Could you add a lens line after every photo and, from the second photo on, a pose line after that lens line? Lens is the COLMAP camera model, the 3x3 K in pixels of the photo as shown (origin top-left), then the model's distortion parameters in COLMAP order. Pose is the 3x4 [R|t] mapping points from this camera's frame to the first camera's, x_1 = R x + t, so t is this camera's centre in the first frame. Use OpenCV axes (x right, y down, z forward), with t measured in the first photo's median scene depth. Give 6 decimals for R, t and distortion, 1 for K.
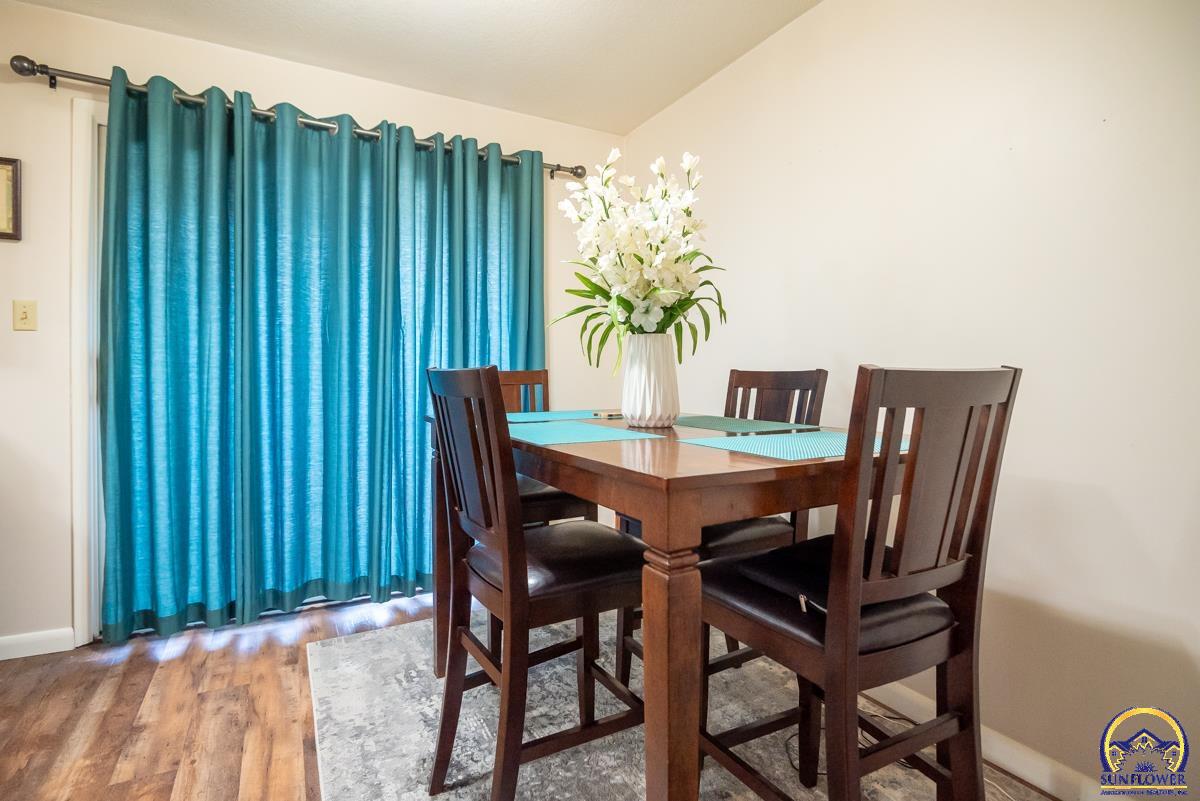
lens RADIAL K [[609.3, 0, 599.4], [0, 609.3, 393.8], [0, 0, 1]] dist [0.013879, 0.000771]
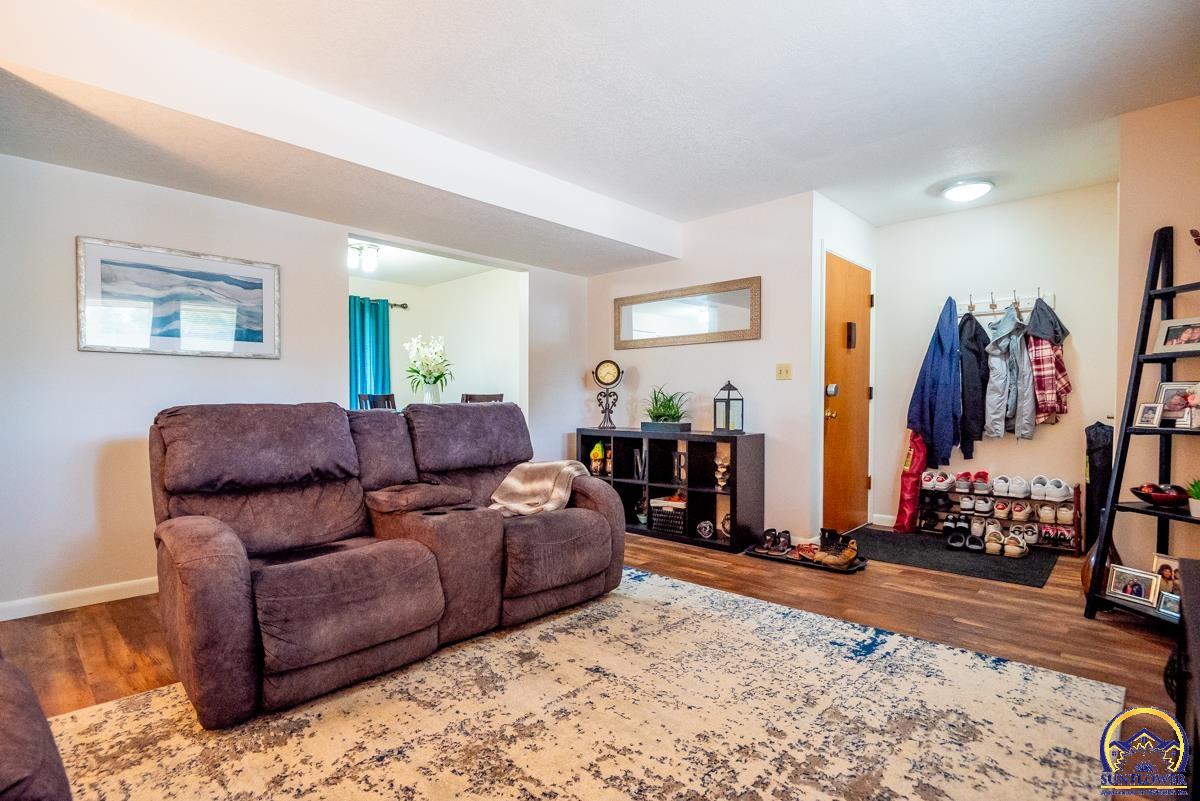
lens RADIAL K [[609.3, 0, 596.1], [0, 609.3, 407.0], [0, 0, 1]] dist [0.013879, 0.000771]
pose [[0.956168, -0.013221, 0.292519, -0.038821], [0.014027, 0.999901, -0.000658, 0.049444], [-0.292481, 0.004732, 0.956260, -2.630678]]
